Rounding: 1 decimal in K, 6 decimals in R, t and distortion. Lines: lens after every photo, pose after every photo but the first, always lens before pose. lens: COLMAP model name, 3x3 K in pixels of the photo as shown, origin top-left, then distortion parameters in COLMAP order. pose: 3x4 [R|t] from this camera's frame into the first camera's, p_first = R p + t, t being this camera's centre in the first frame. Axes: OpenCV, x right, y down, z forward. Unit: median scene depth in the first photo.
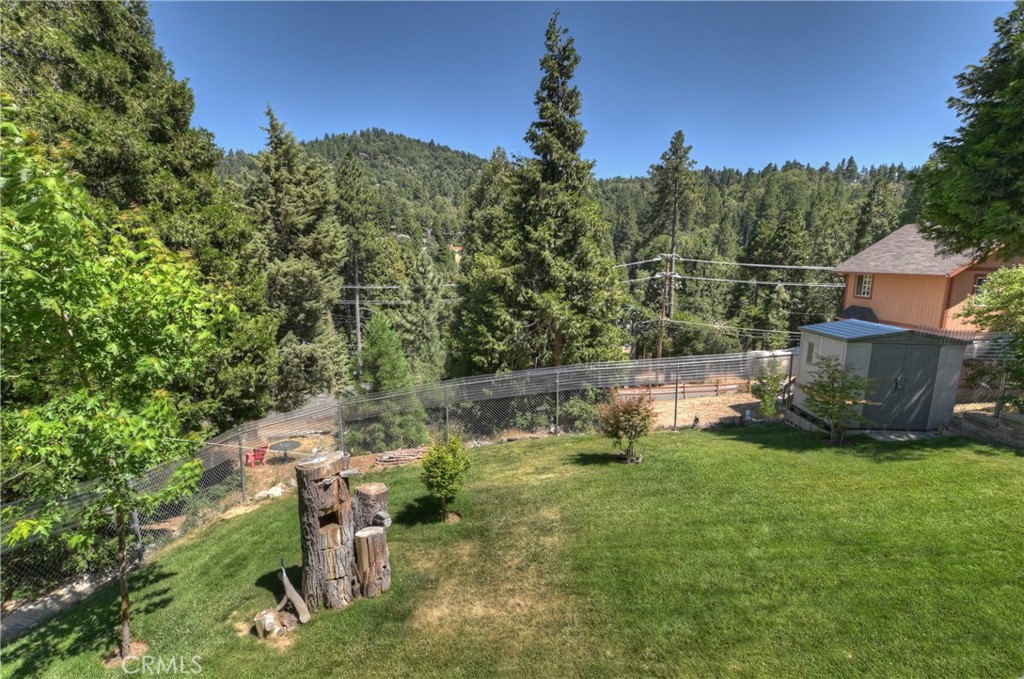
lens RADIAL K [[450.0, 0, 498.7], [0, 450.0, 340.4], [0, 0, 1]] dist [-0.028304, 0.000707]
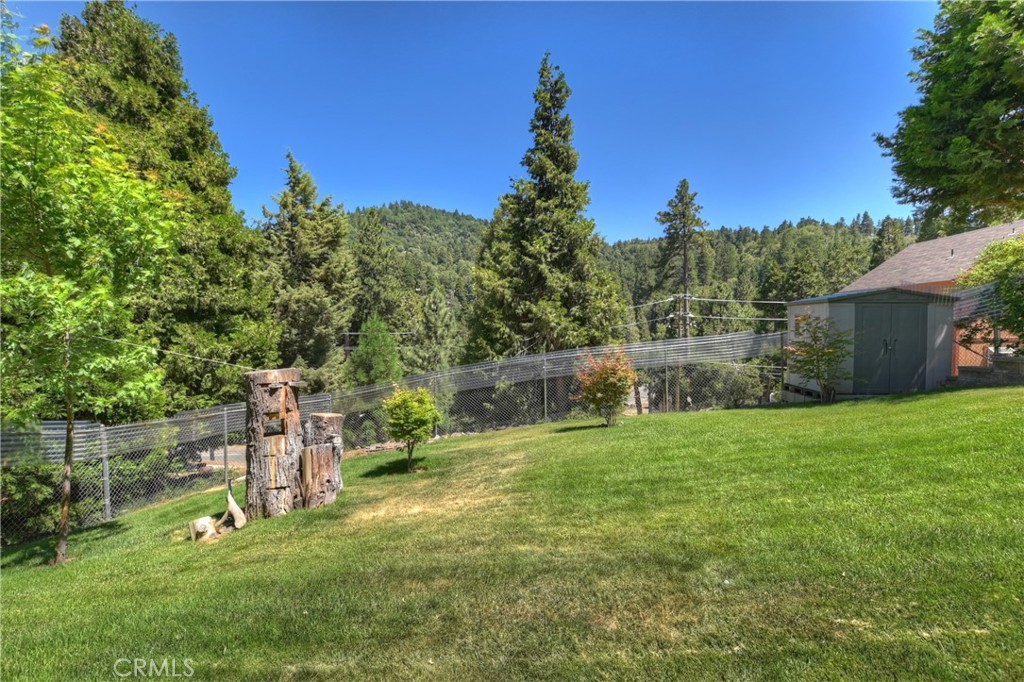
lens RADIAL K [[448.5, 0, 502.9], [0, 448.5, 341.4], [0, 0, 1]] dist [-0.030224, 0.000035]
pose [[0.999043, -0.015736, -0.040798, 0.052546], [0.010314, 0.991480, -0.129851, 0.105736], [0.042494, 0.129306, 0.990694, 0.005185]]
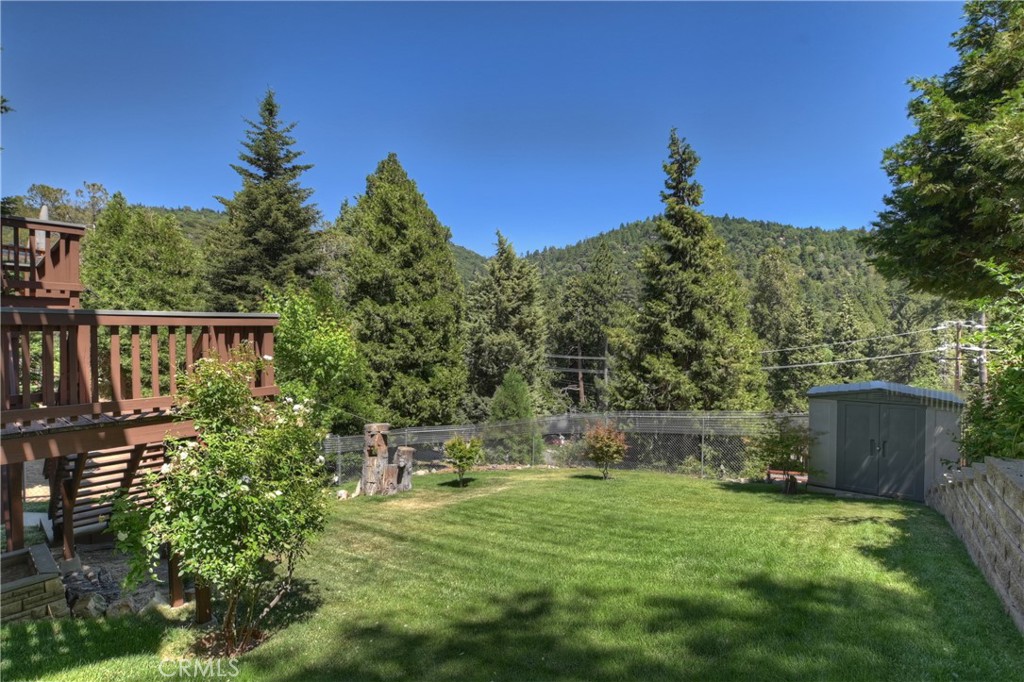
lens RADIAL K [[443.8, 0, 512.0], [0, 443.8, 341.0], [0, 0, 1]] dist [-0.029887, -0.000108]
pose [[0.832460, -0.007666, -0.554032, 0.395522], [-0.084405, 0.986480, -0.140472, 0.037796], [0.547619, 0.163700, 0.820558, -0.123673]]
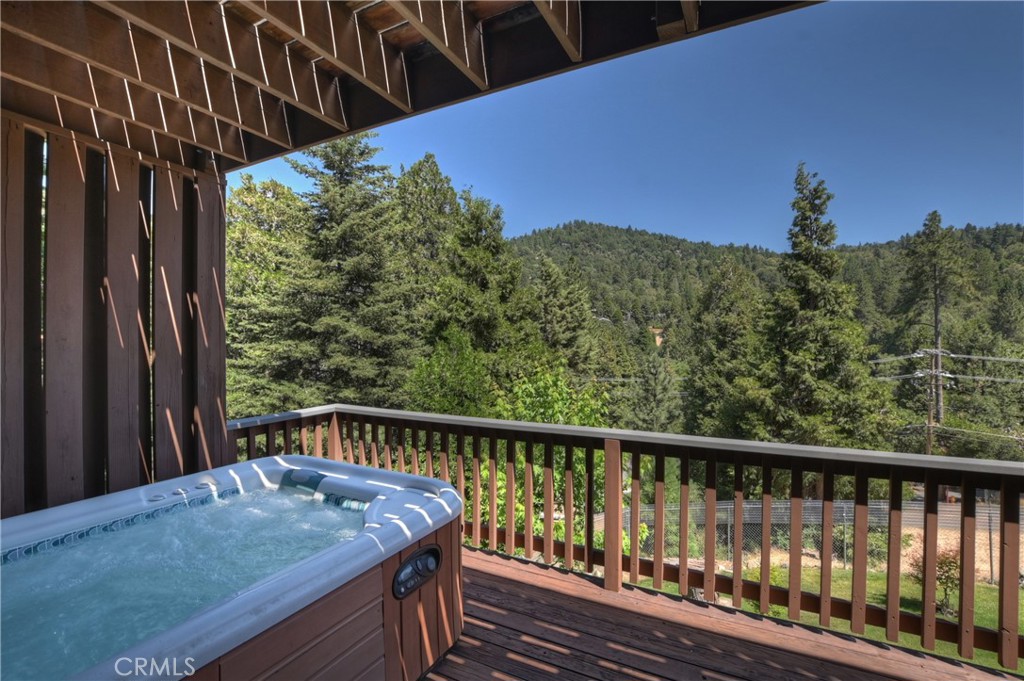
lens RADIAL K [[448.2, 0, 523.1], [0, 448.2, 340.7], [0, 0, 1]] dist [-0.022377, 0.000383]
pose [[0.929292, -0.007641, -0.369267, -0.122909], [-0.057628, 0.984542, -0.165397, -0.064262], [0.364823, 0.174982, 0.914486, -0.196140]]
